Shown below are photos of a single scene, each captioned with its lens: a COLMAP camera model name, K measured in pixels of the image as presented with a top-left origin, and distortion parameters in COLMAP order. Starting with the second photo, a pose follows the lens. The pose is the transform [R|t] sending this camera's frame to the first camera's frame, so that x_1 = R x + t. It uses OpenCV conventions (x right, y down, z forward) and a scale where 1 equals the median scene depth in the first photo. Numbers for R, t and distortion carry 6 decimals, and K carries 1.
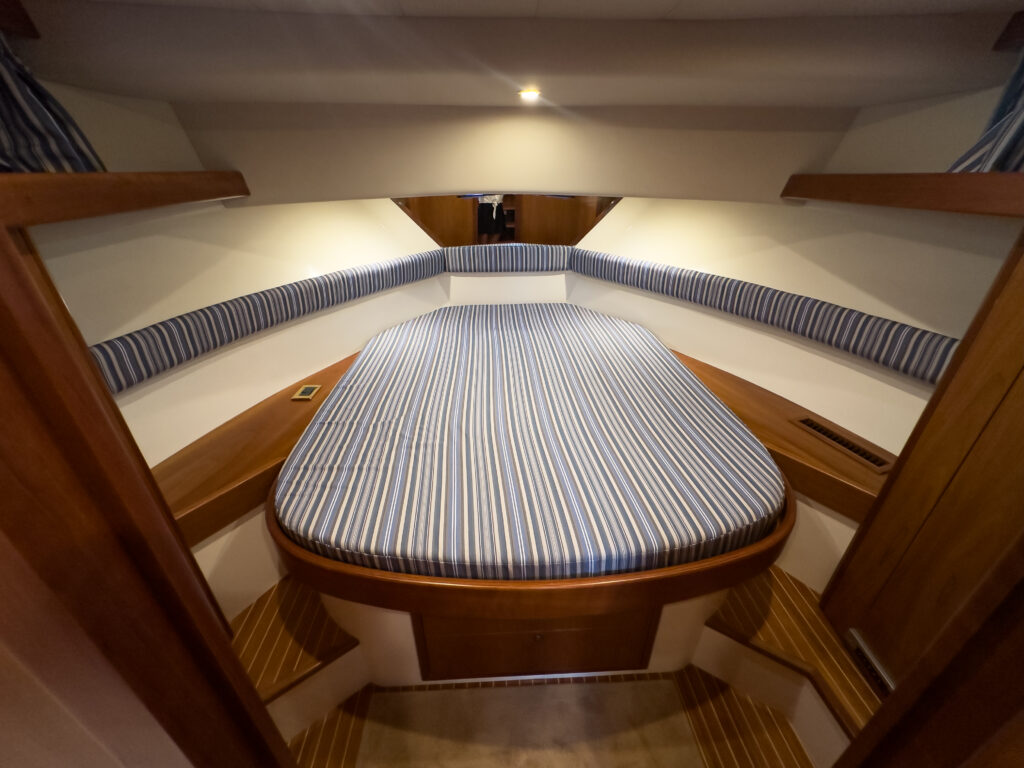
lens RADIAL K [[408.5, 0, 512.0], [0, 408.5, 384.0], [0, 0, 1]] dist [0.000378, 0.000073]
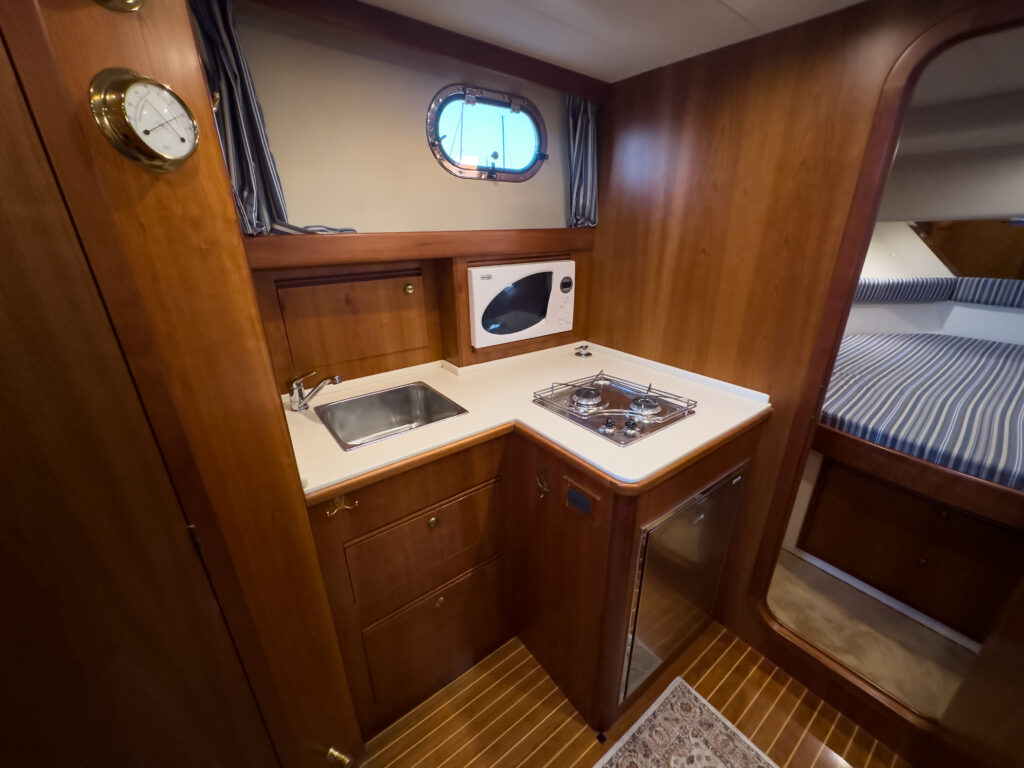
lens RADIAL K [[417.7, 0, 503.1], [0, 417.7, 390.1], [0, 0, 1]] dist [0.000871, 0.000273]
pose [[0.554650, 0.295170, -0.777971, 0.096028], [-0.377855, 0.922353, 0.080561, 0.268358], [0.741343, 0.249277, 0.623114, -0.412066]]
